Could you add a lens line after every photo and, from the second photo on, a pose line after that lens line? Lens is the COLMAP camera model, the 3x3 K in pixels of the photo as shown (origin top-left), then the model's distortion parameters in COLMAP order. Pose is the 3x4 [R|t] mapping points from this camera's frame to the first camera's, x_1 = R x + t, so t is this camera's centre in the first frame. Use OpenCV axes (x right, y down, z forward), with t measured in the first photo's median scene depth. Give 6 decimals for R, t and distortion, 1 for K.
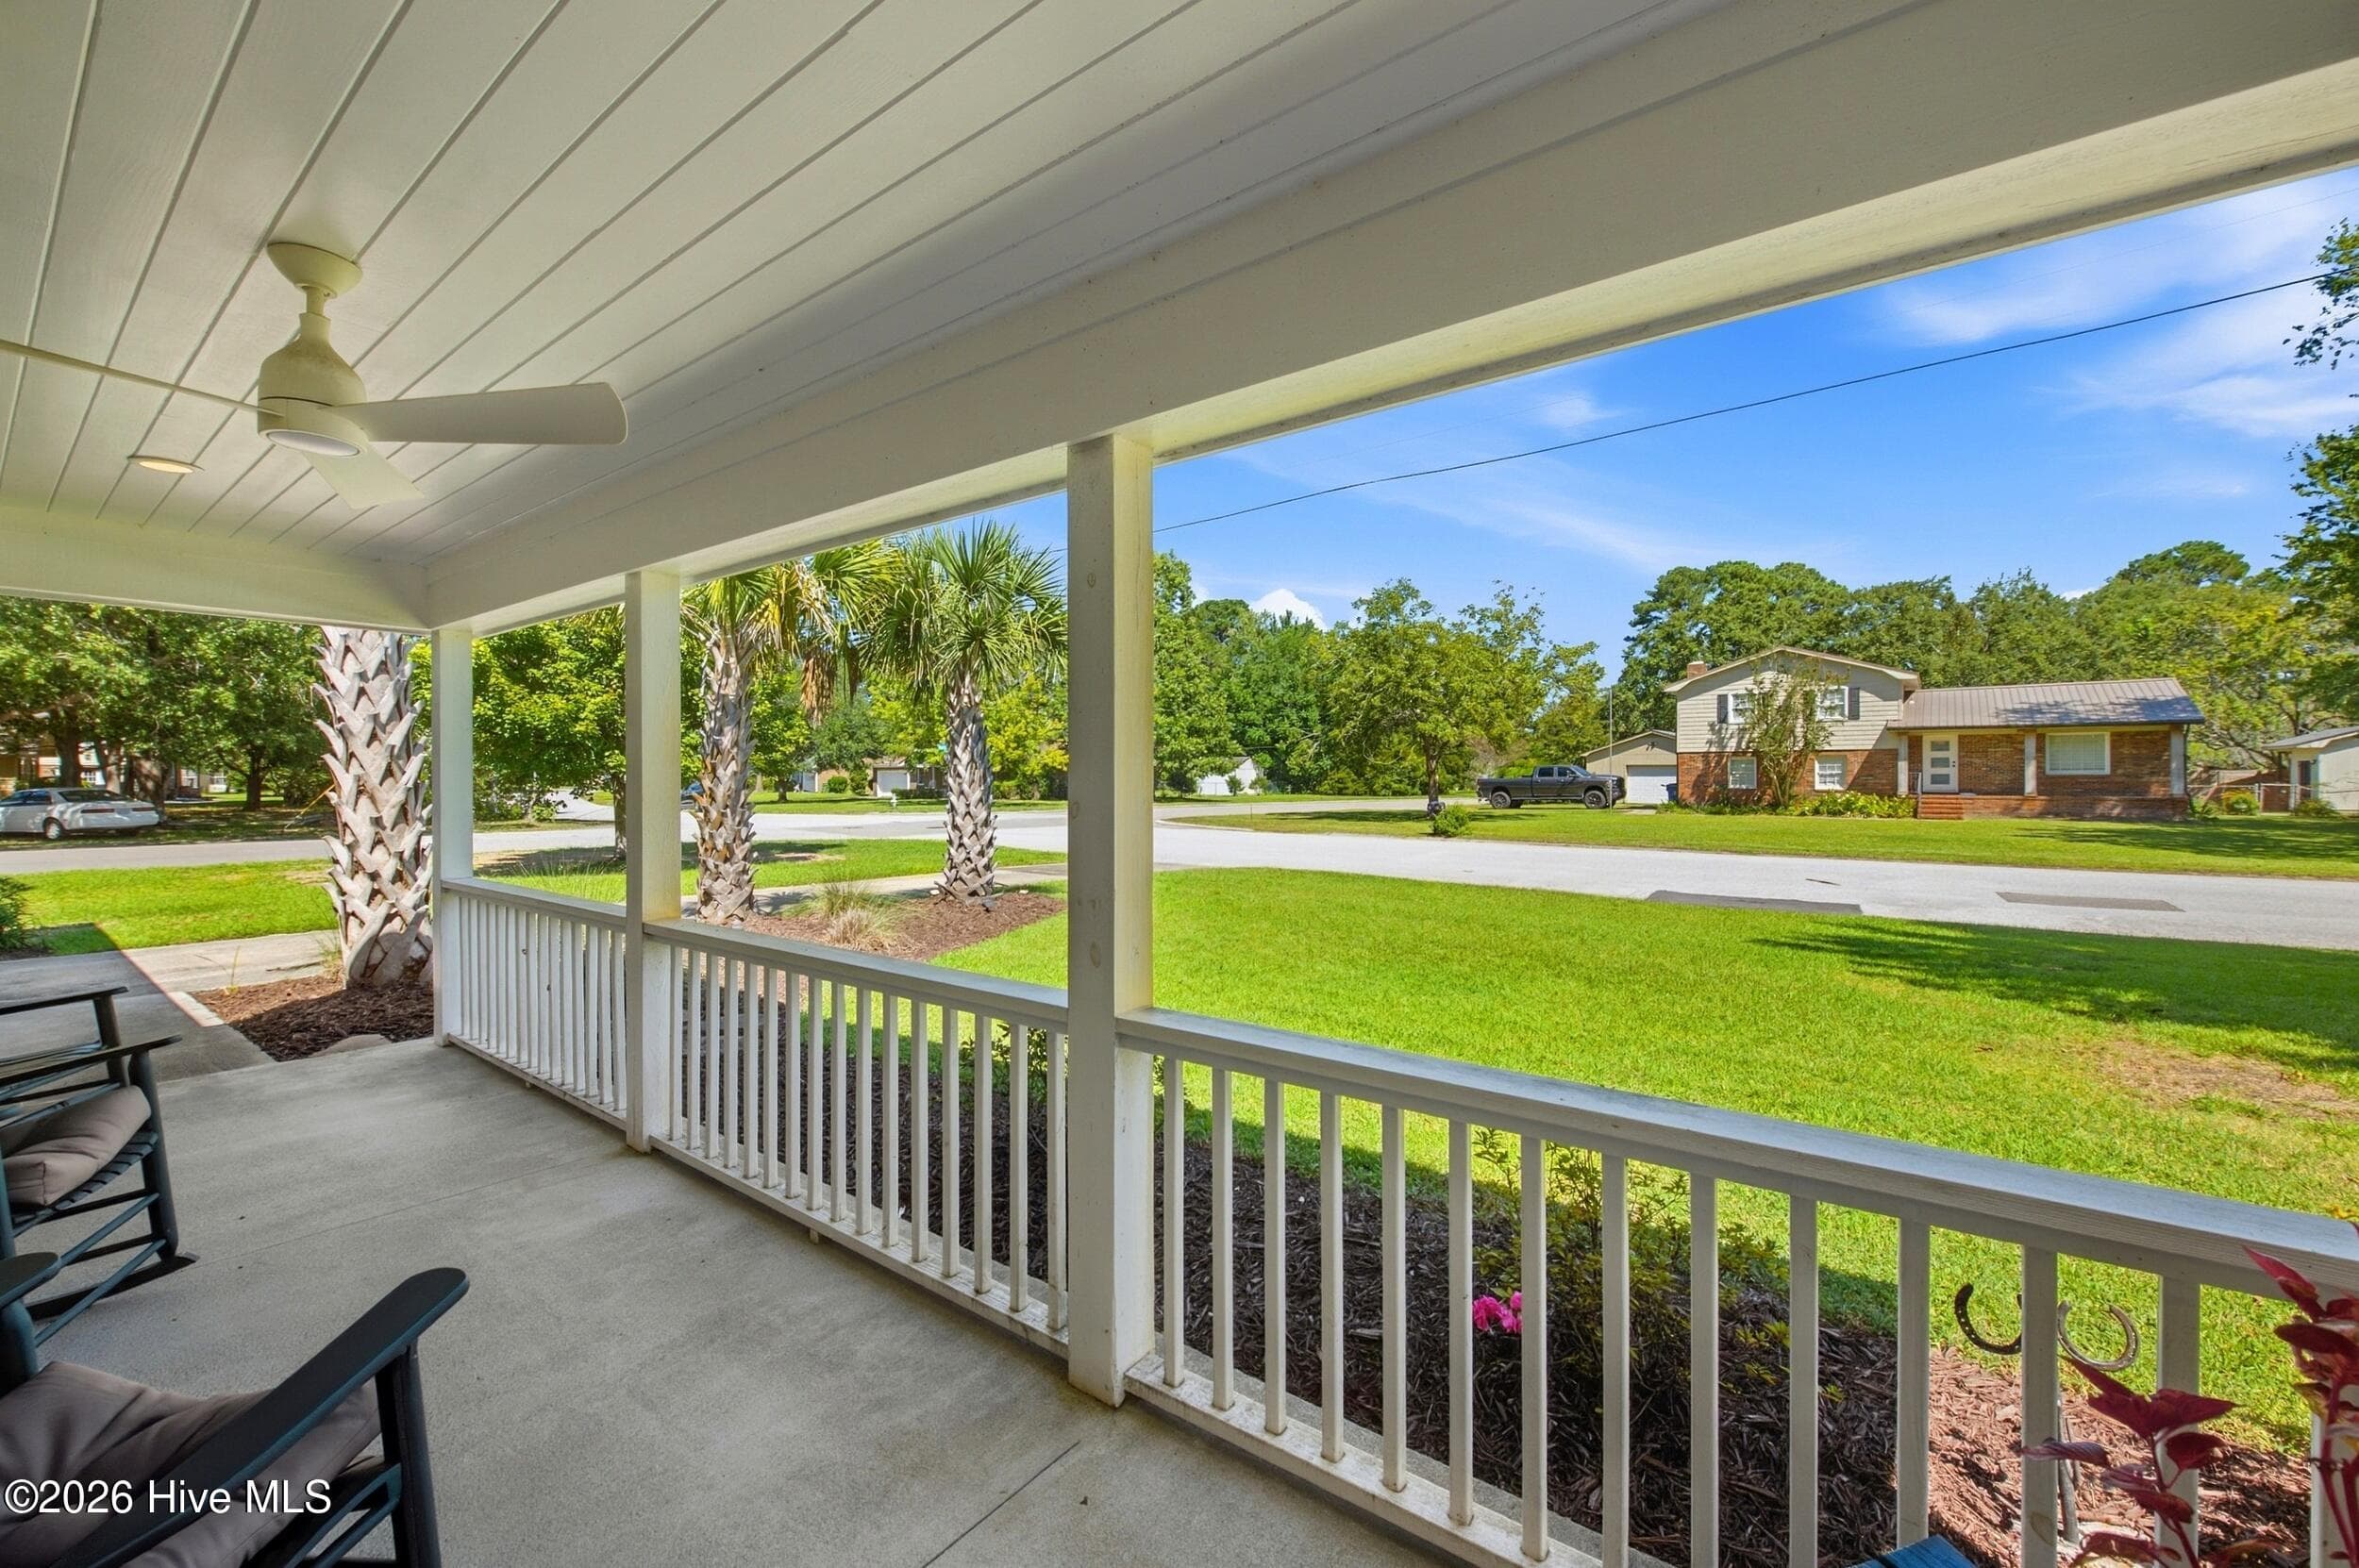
lens RADIAL K [[931.4, 0, 1173.2], [0, 931.4, 779.7], [0, 0, 1]] dist [-0.001009, -0.000276]
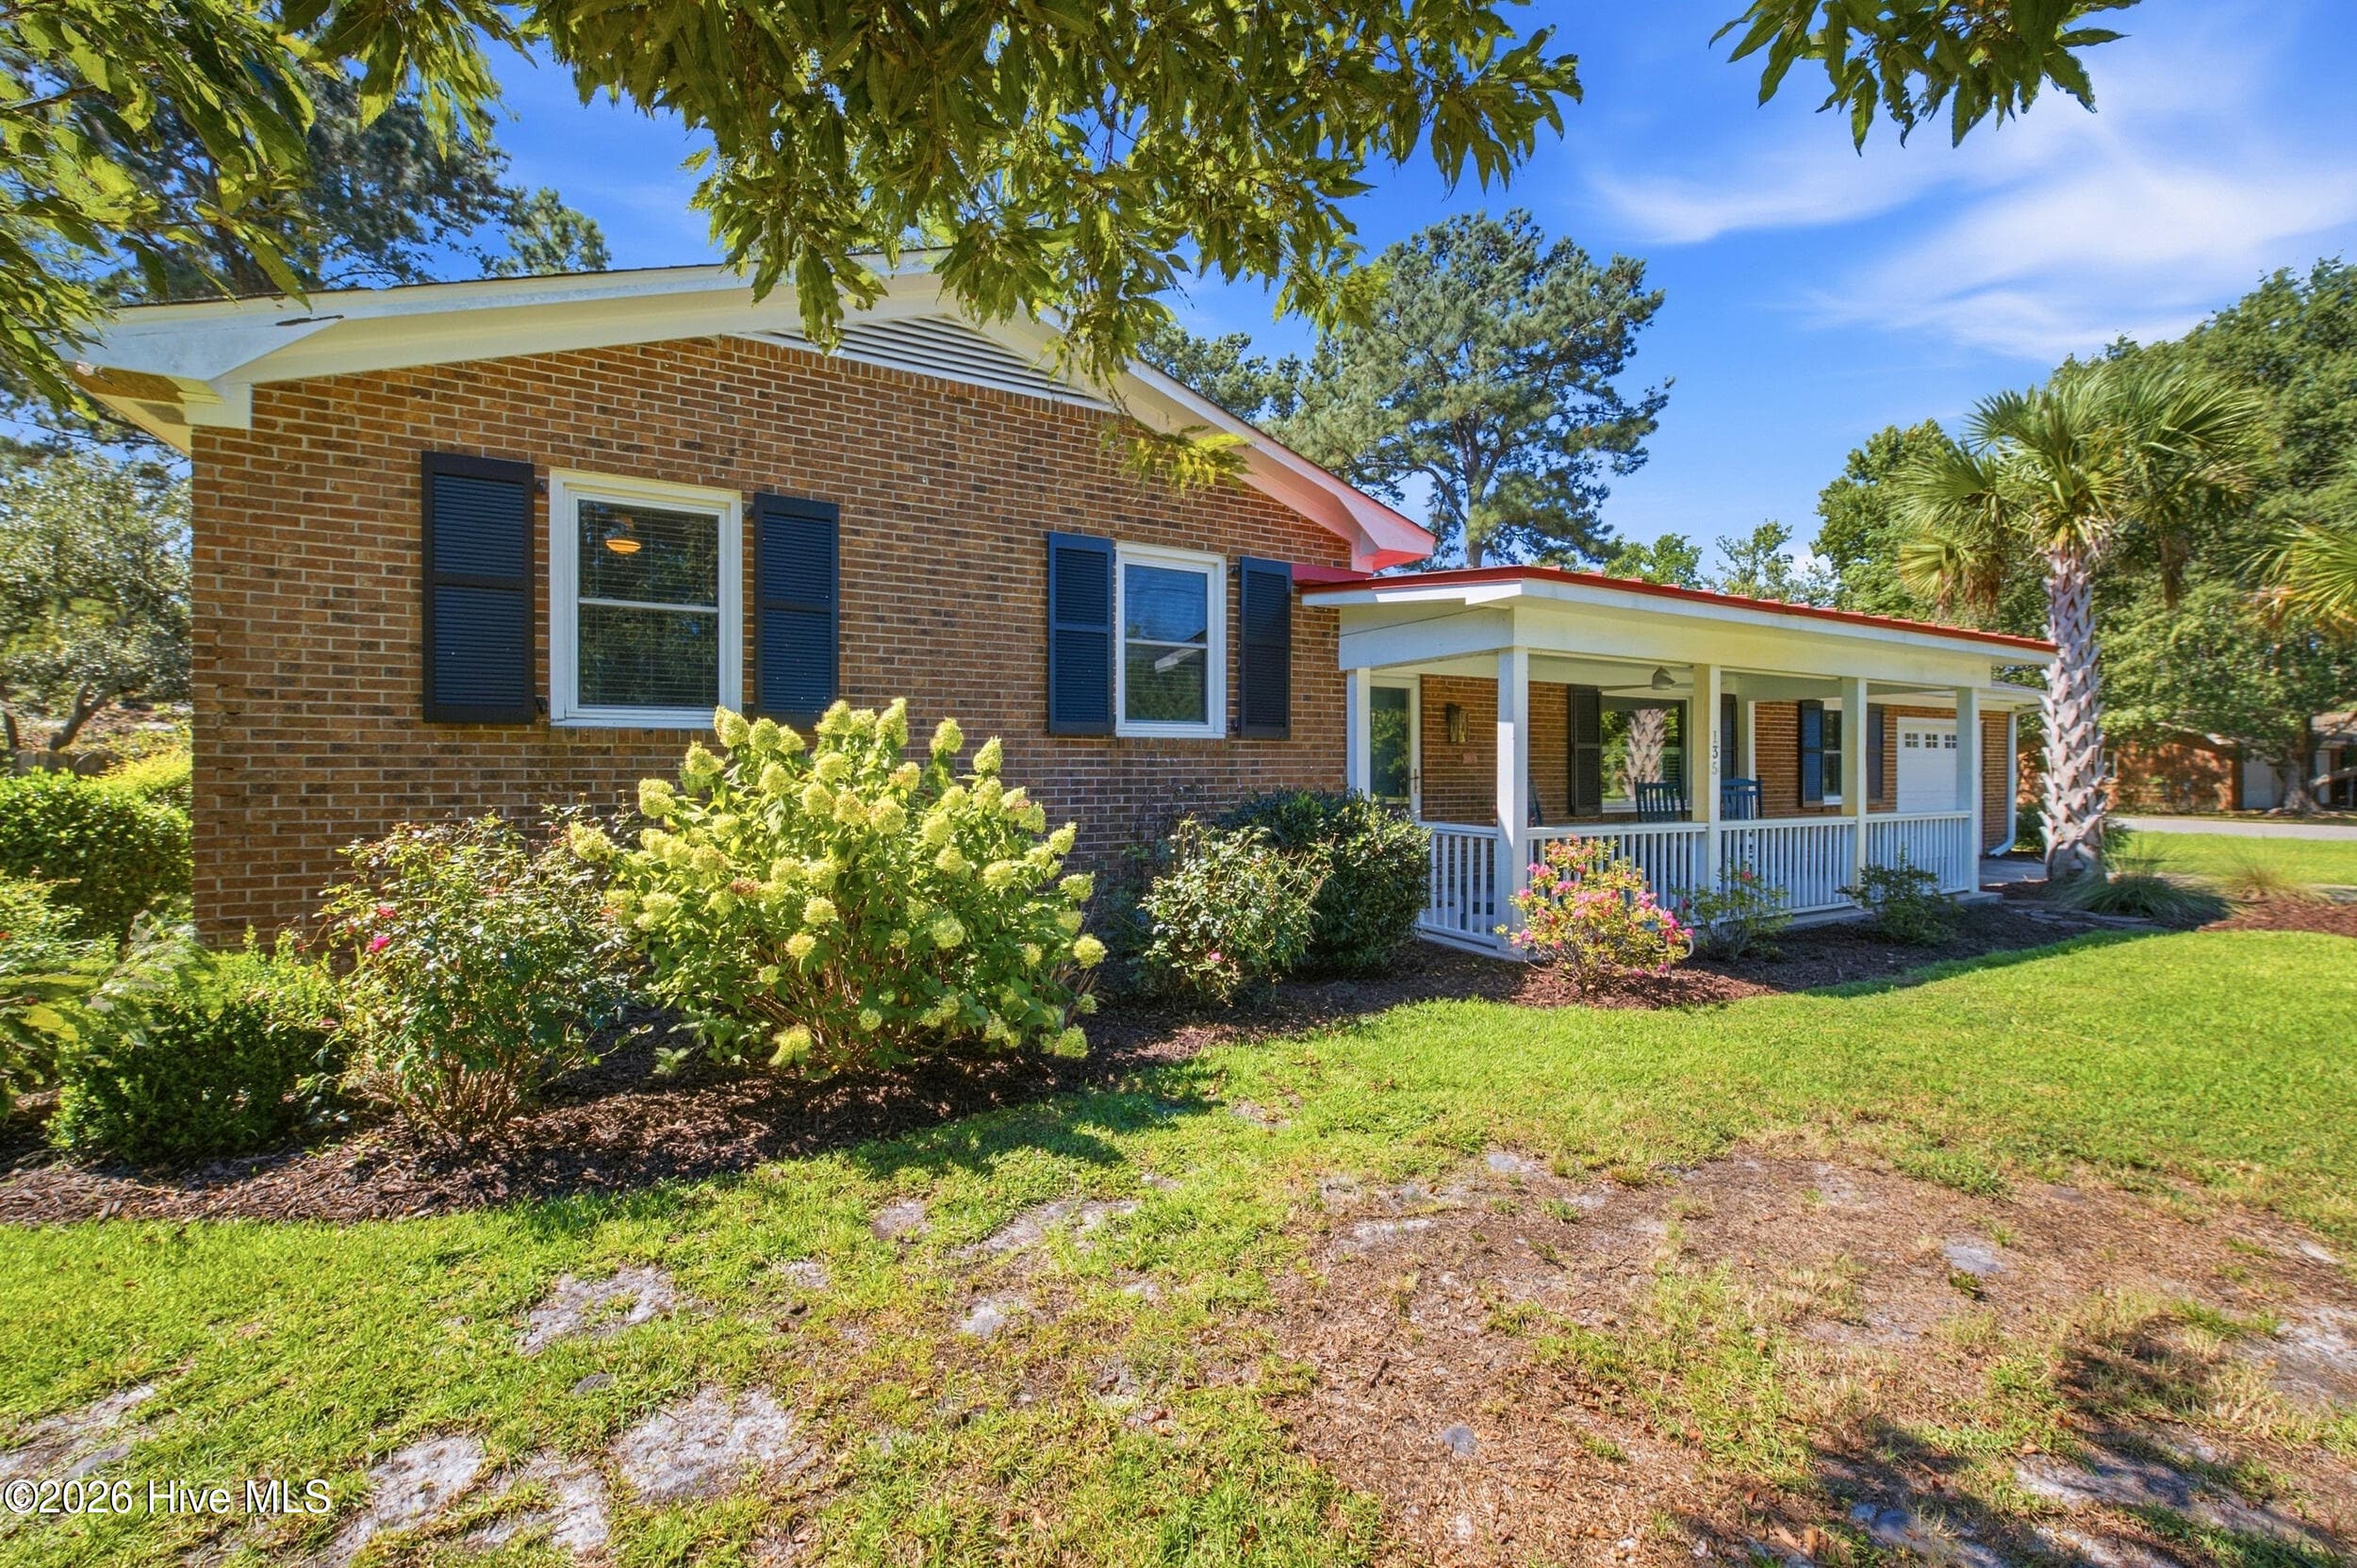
lens RADIAL K [[930.7, 0, 1178.8], [0, 930.7, 777.0], [0, 0, 1]] dist [-0.001009, -0.000276]
pose [[-0.423415, 0.008106, -0.905900, 1.374479], [-0.003006, 0.999942, 0.010353, 0.014968], [0.905931, 0.007107, -0.423366, 0.245184]]
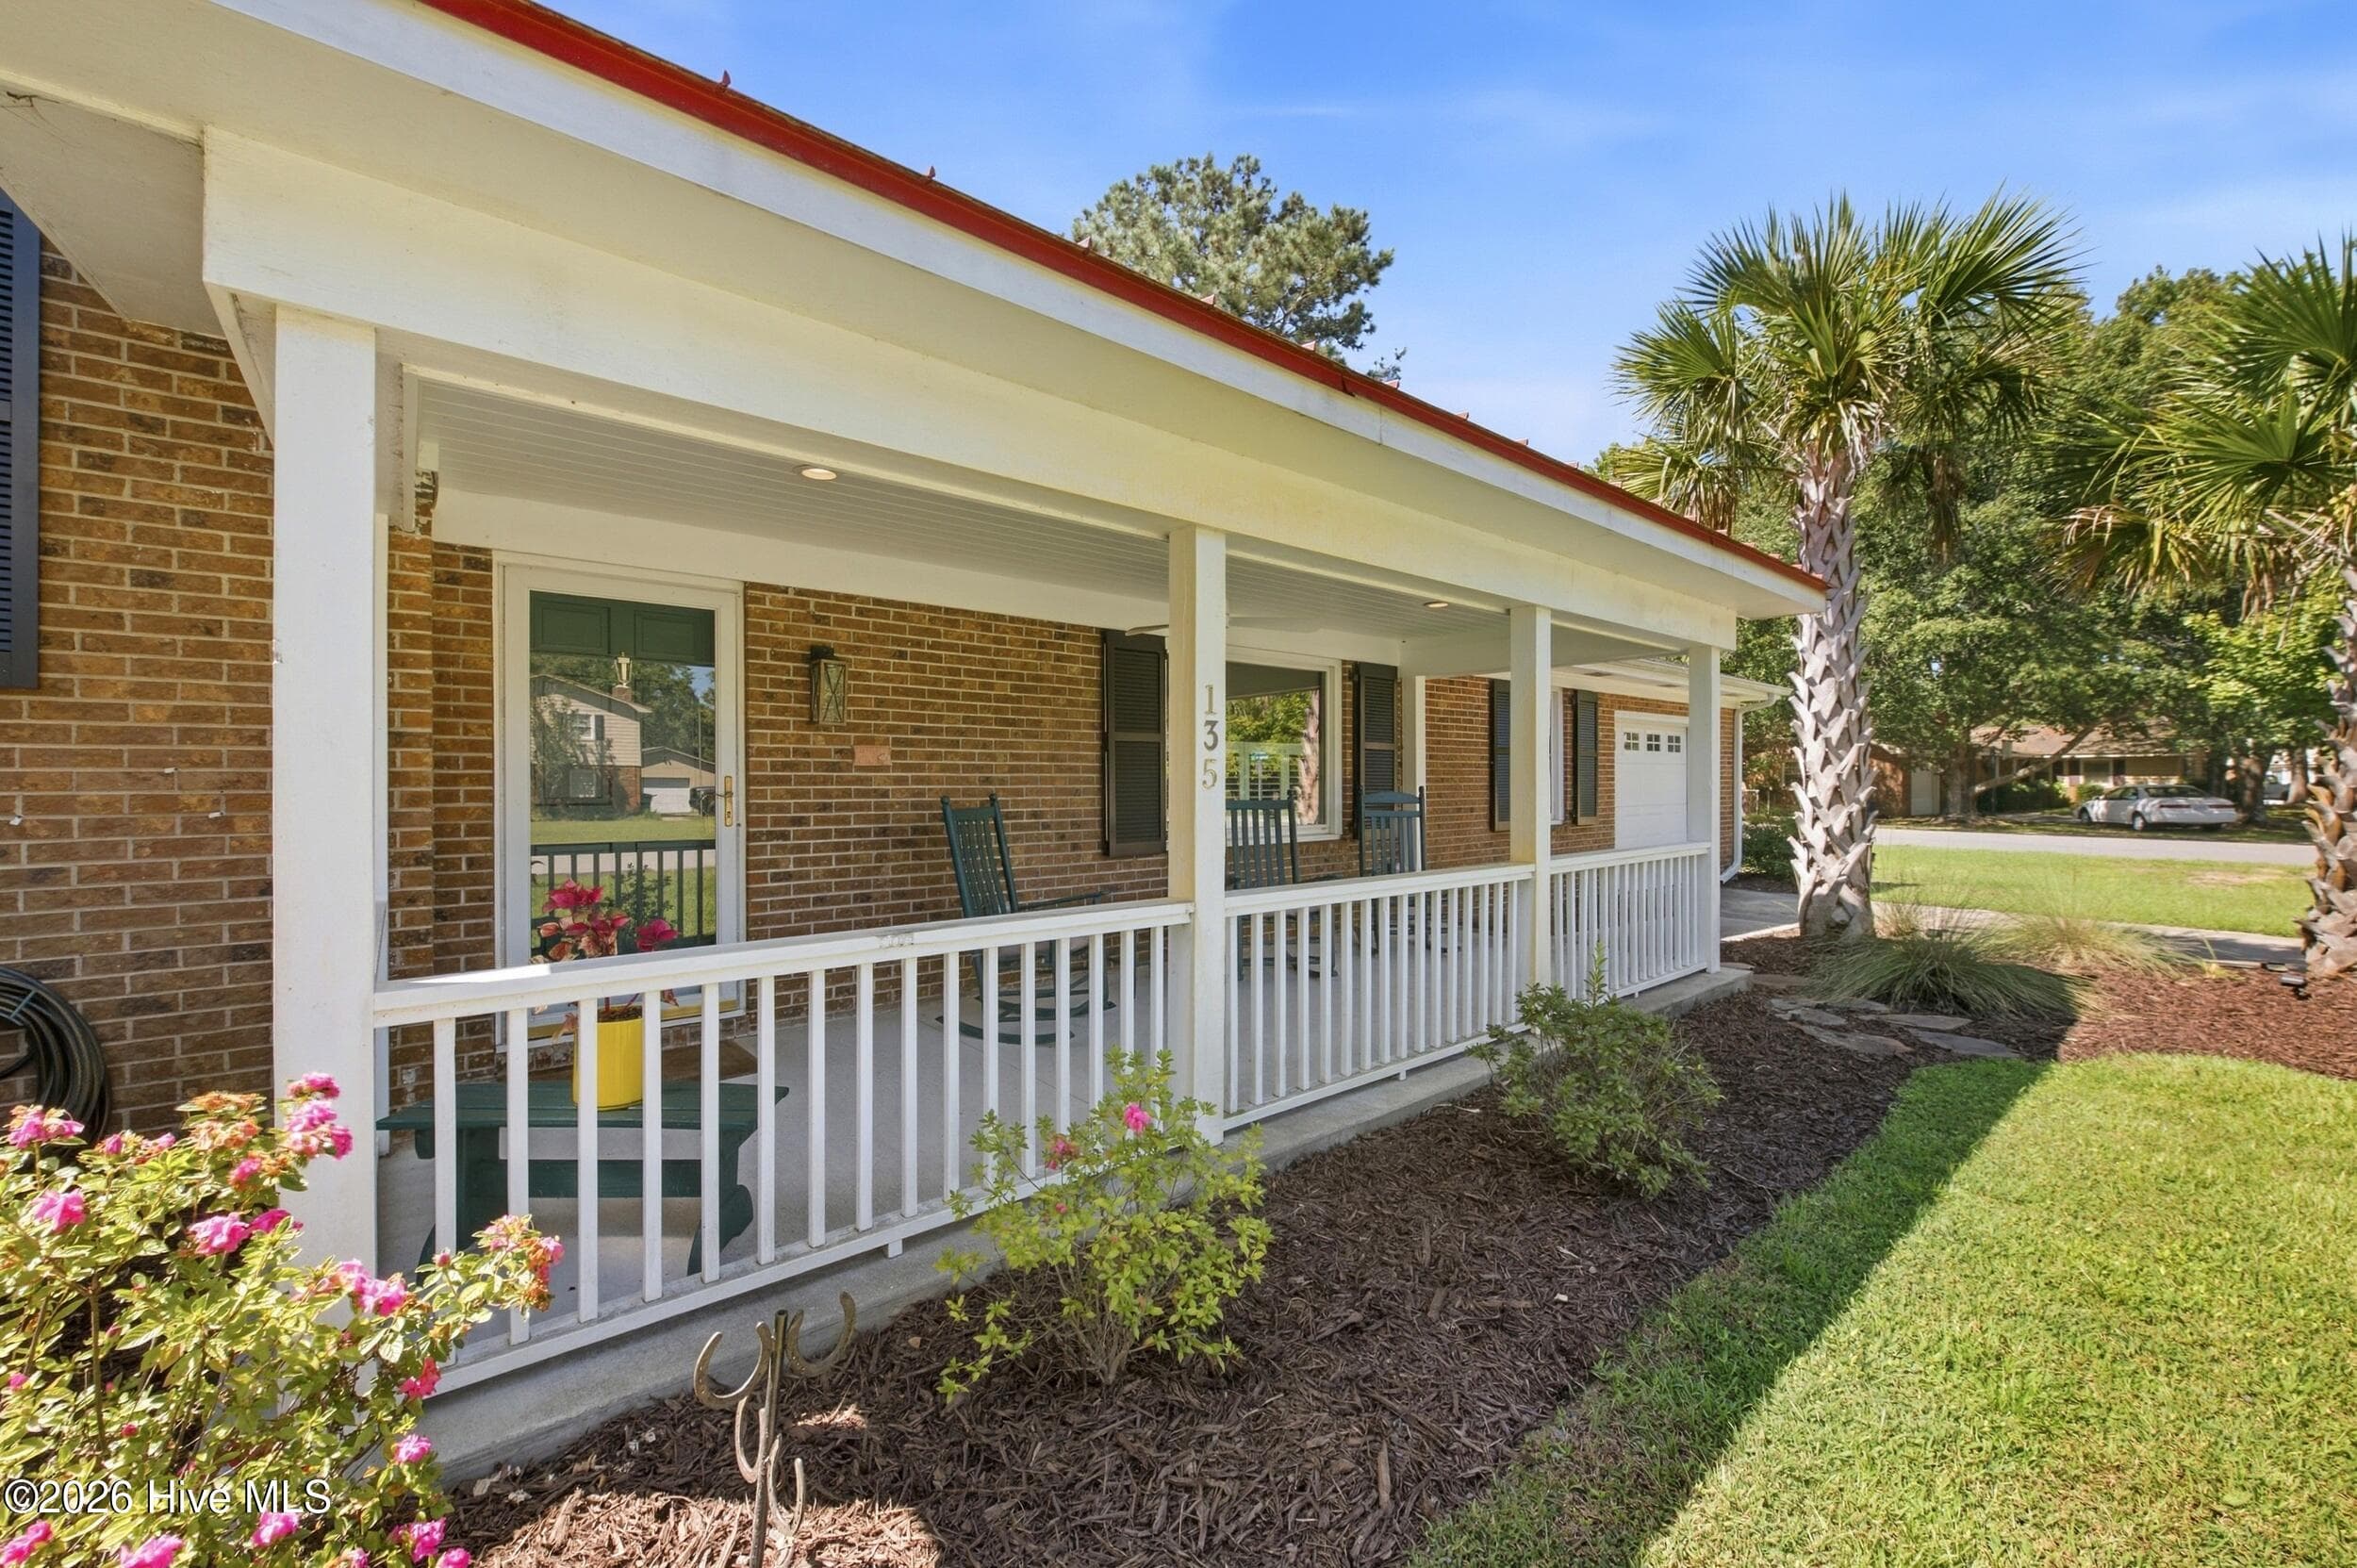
lens RADIAL K [[930.7, 0, 1169.7], [0, 930.7, 779.6], [0, 0, 1]] dist [-0.001009, -0.000276]
pose [[-0.232778, 0.001992, -0.972528, 0.495665], [-0.004088, 0.999987, 0.003027, 0.015756], [0.972521, 0.004680, -0.232767, 0.460107]]
